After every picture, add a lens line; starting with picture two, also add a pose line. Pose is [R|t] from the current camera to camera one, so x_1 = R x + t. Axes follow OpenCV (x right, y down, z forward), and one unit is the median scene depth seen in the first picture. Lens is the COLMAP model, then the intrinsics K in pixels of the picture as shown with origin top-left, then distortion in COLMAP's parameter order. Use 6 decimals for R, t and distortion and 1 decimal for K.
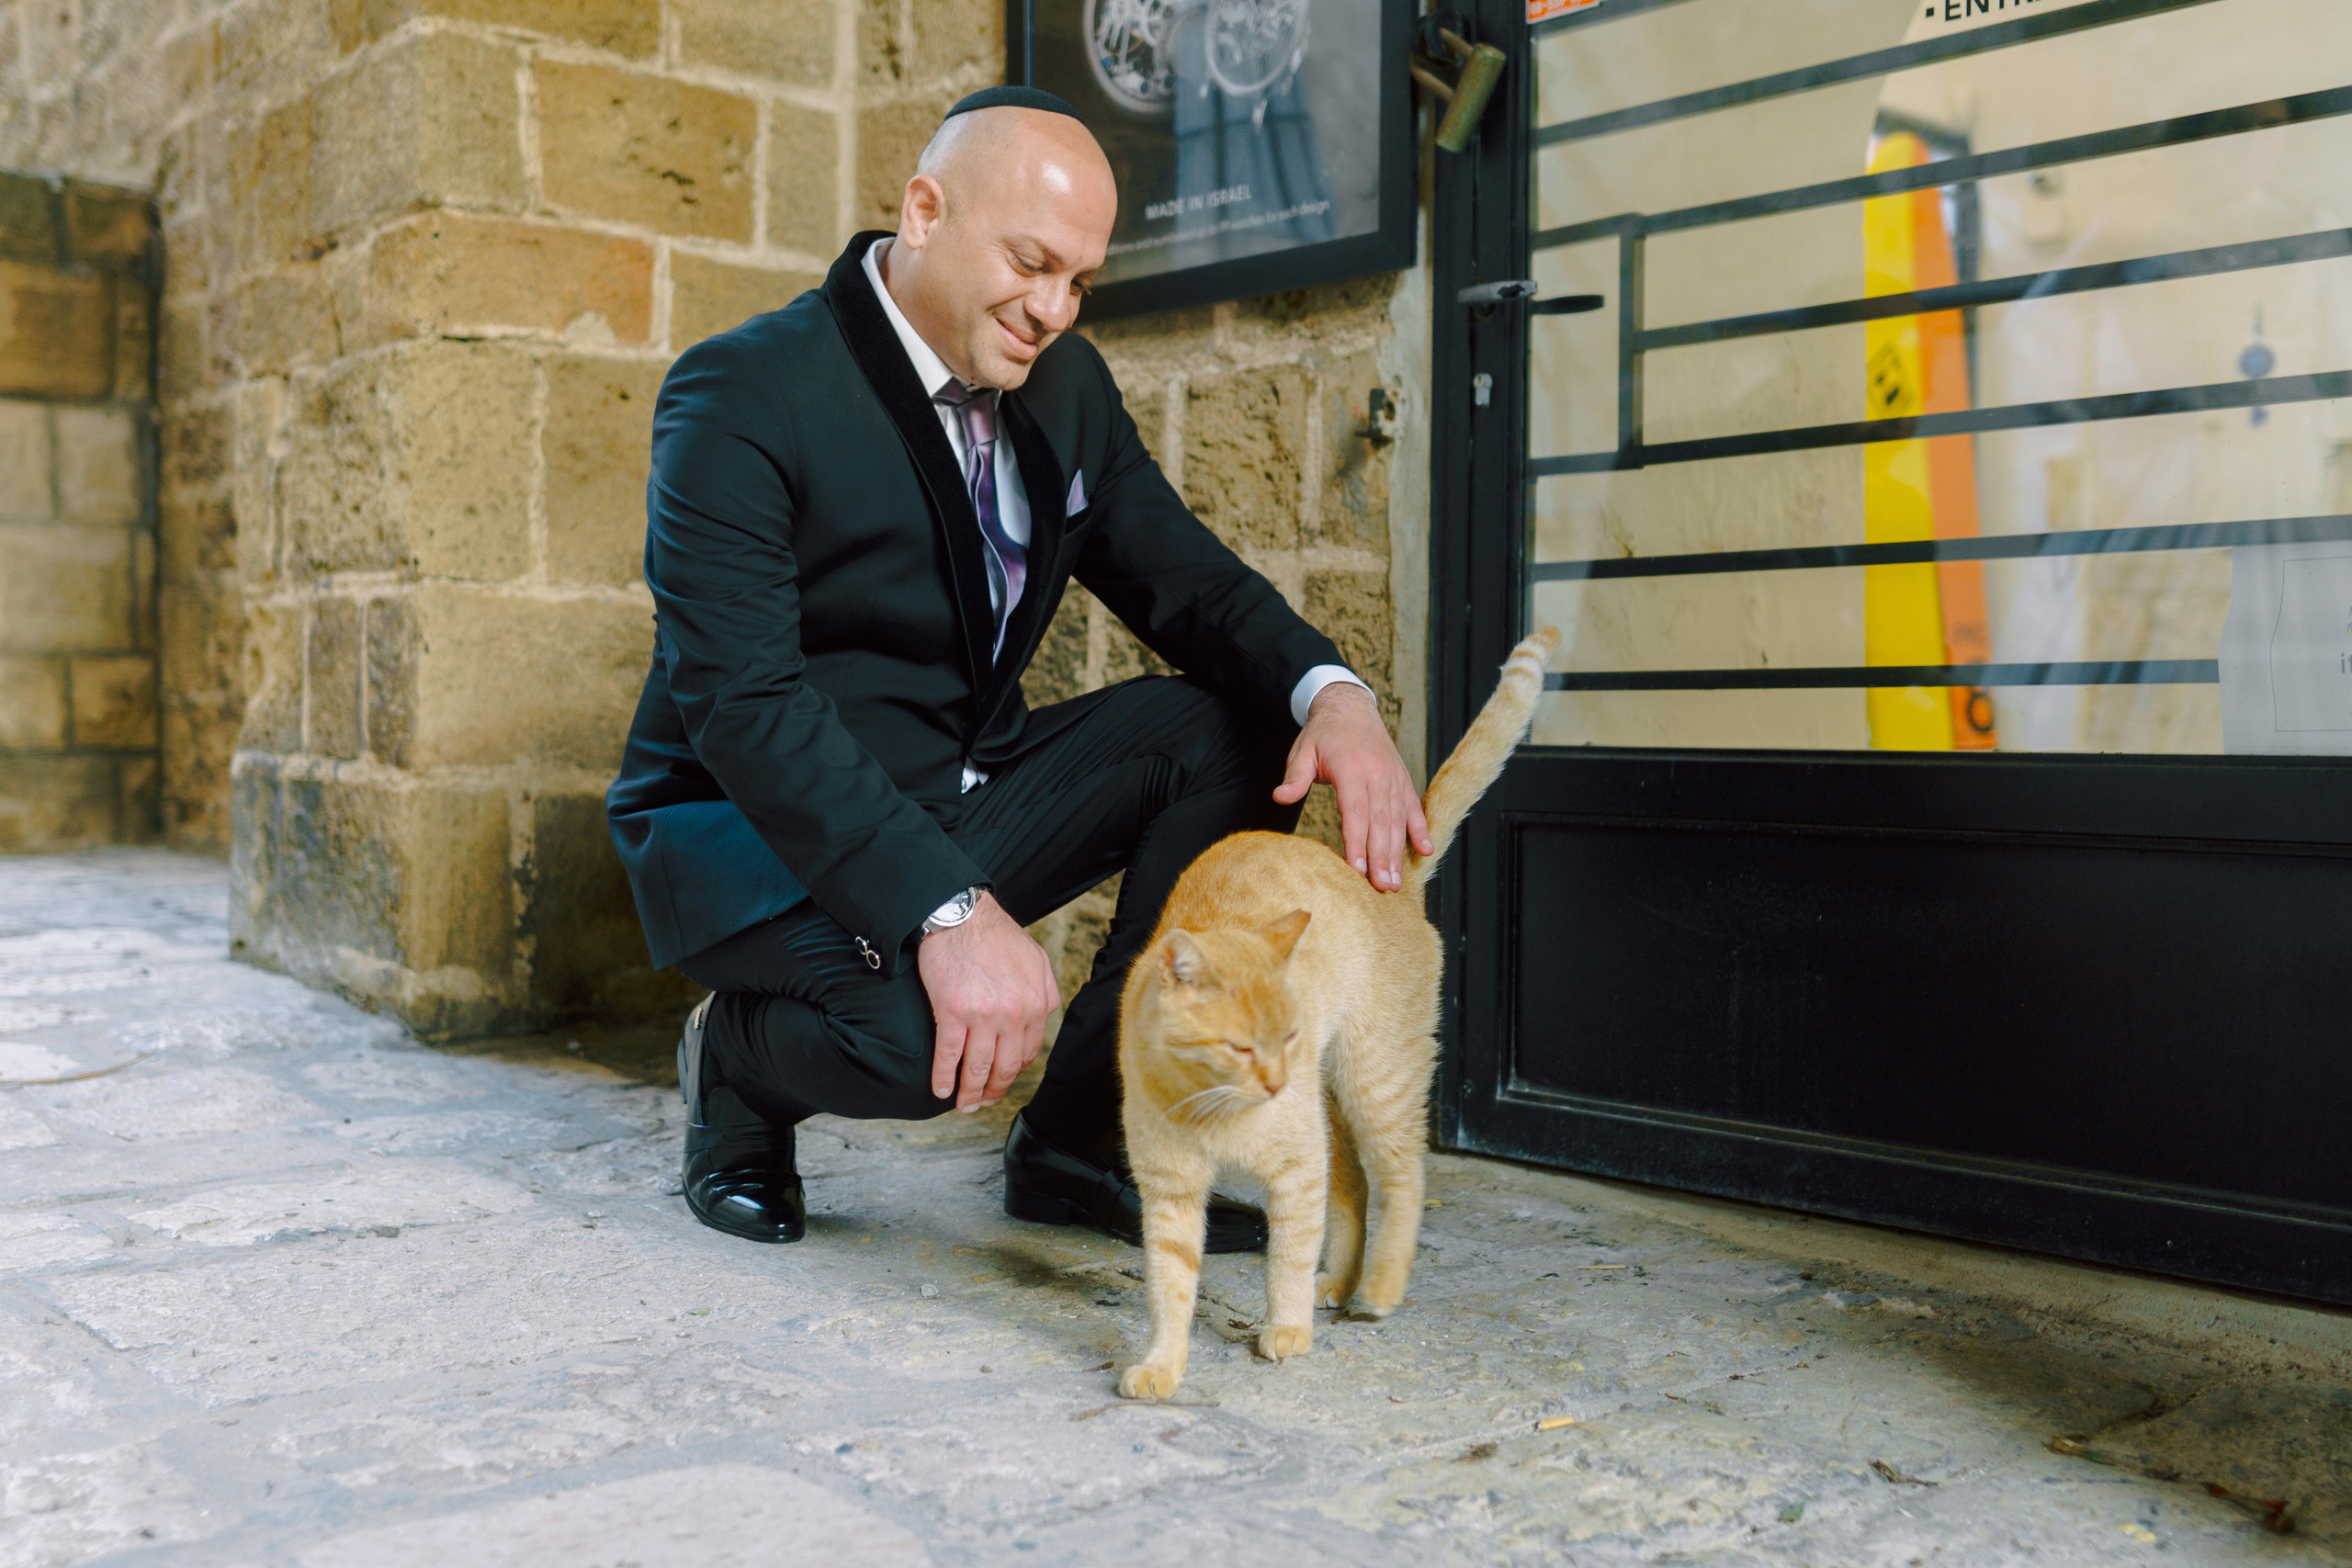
lens RADIAL K [[2542.1, 0, 1176.0], [0, 2542.1, 784.0], [0, 0, 1]] dist [0.007965, -0.013642]
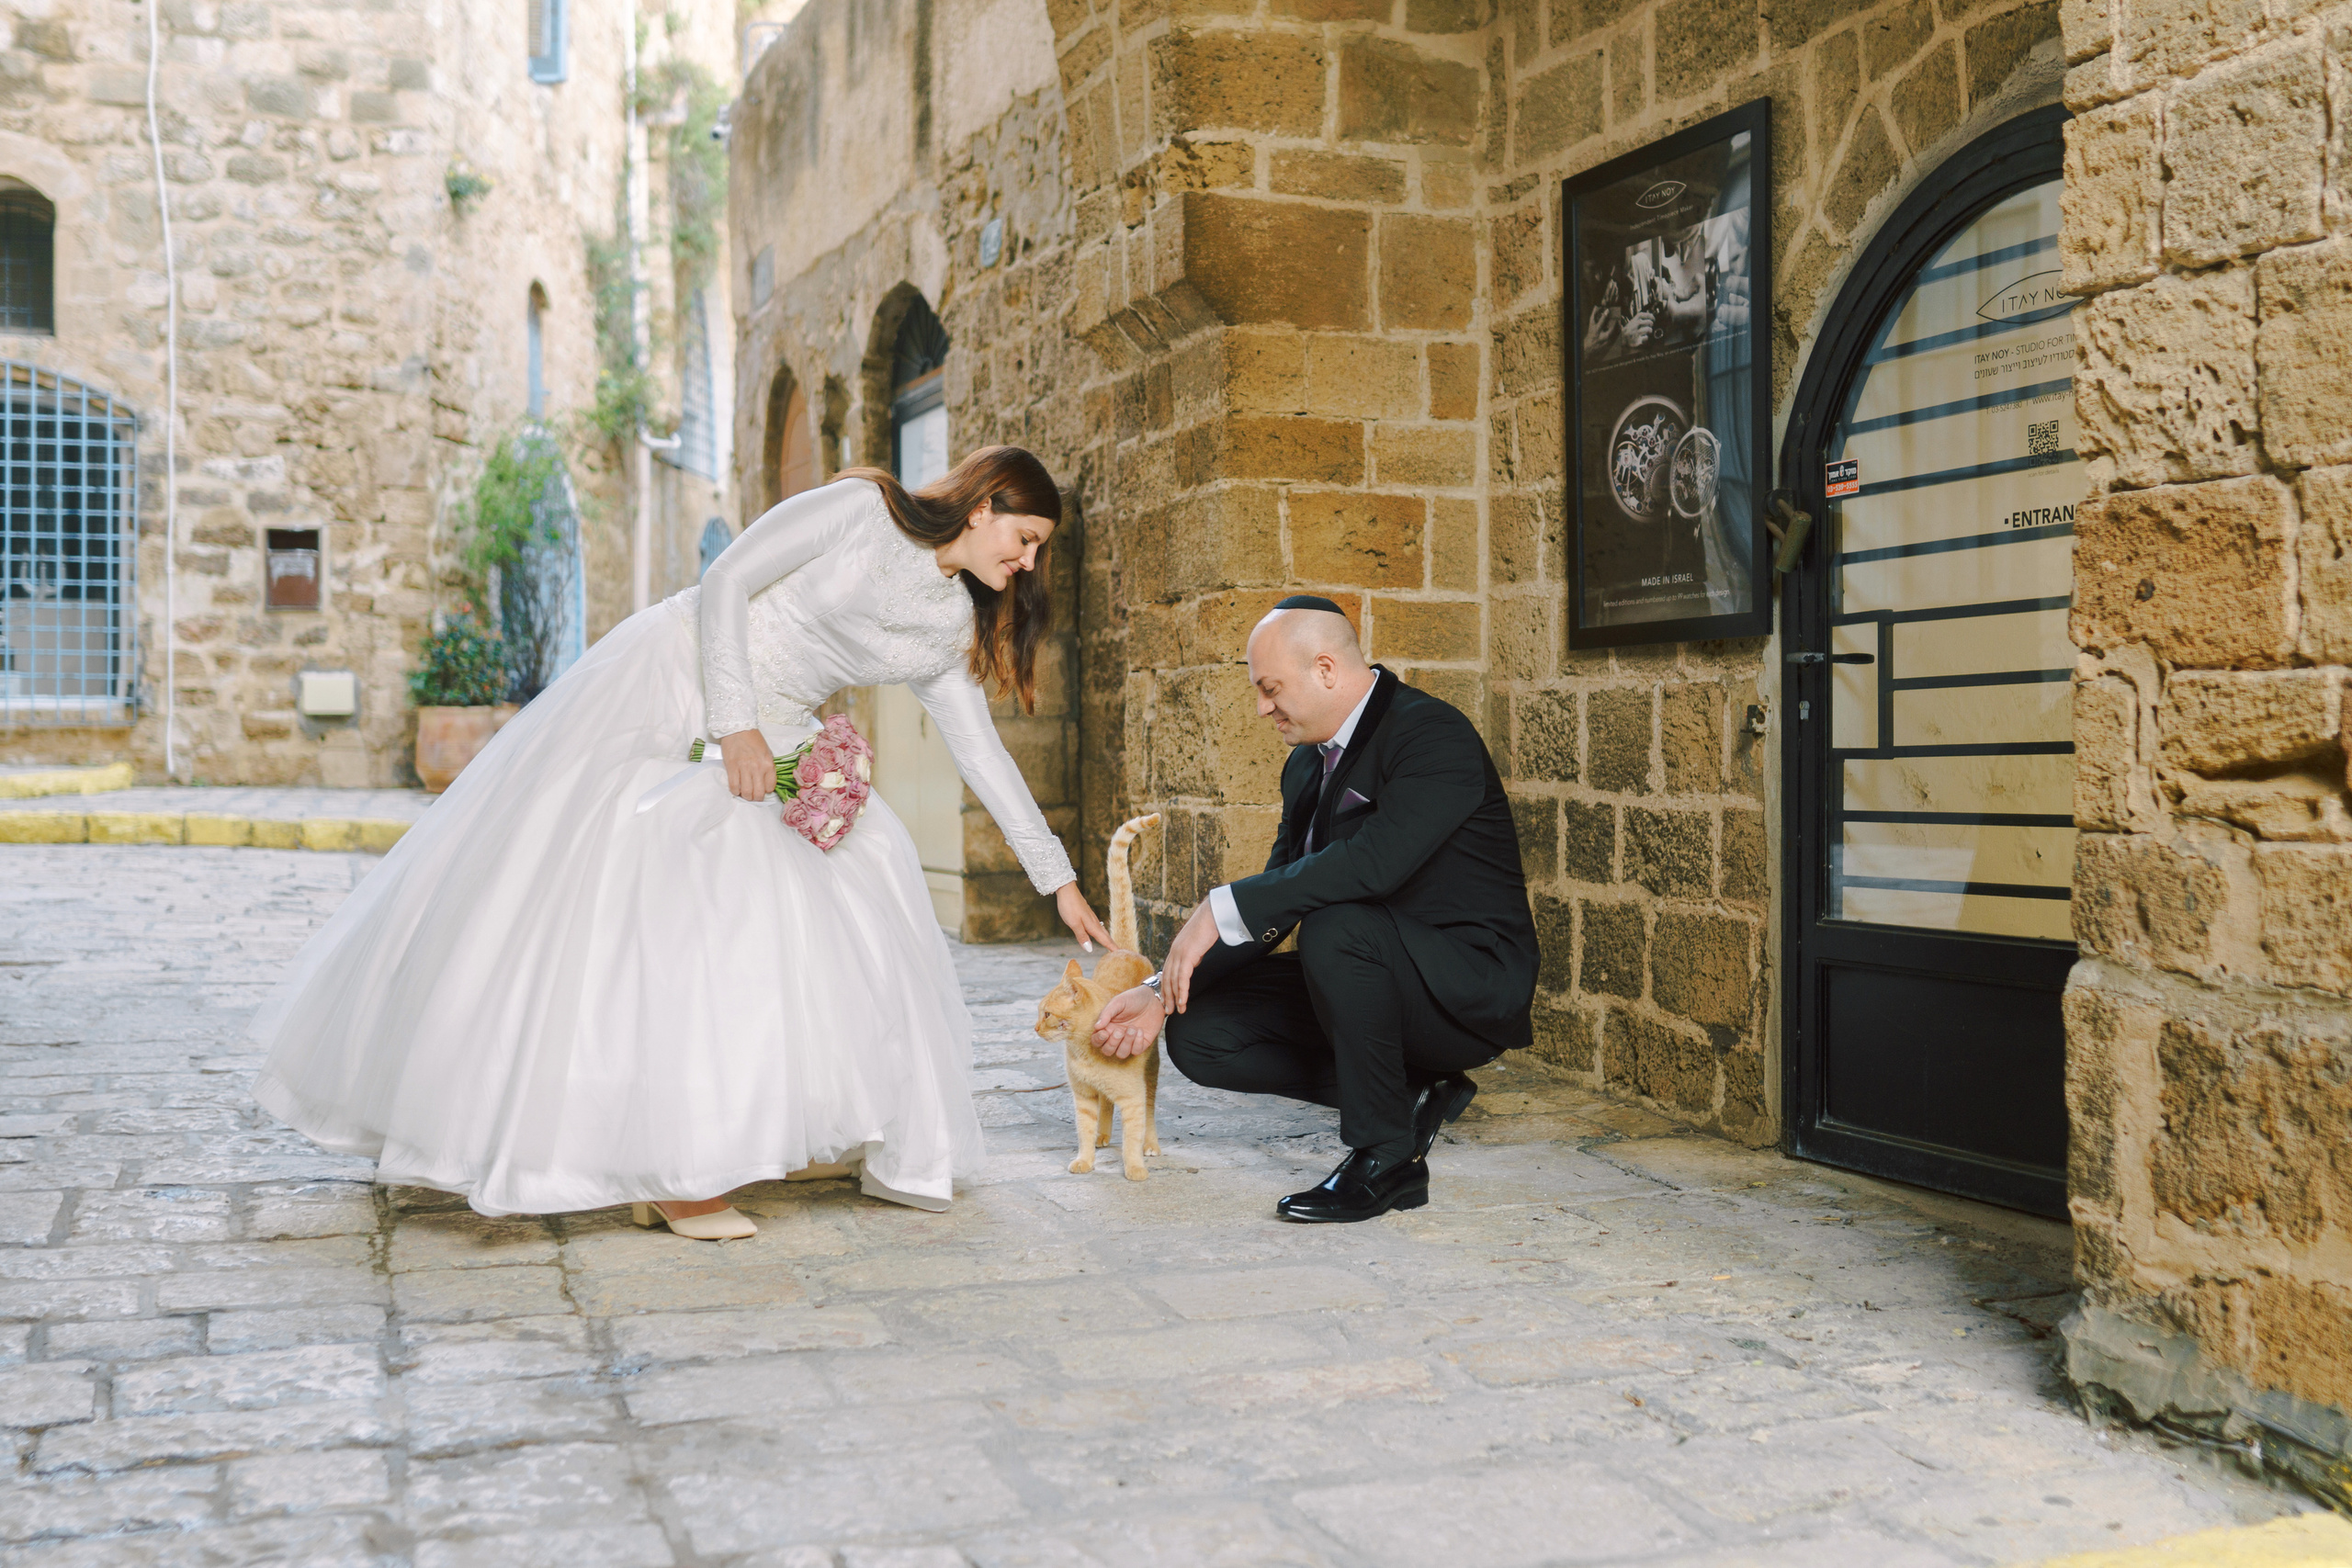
lens RADIAL K [[2542.1, 0, 1176.0], [0, 2542.1, 784.0], [0, 0, 1]] dist [0.007965, -0.013642]
pose [[0.942246, -0.009112, -0.334798, 0.238674], [0.003224, 0.999830, -0.018137, -0.061742], [0.334906, 0.016010, 0.942116, -0.606888]]
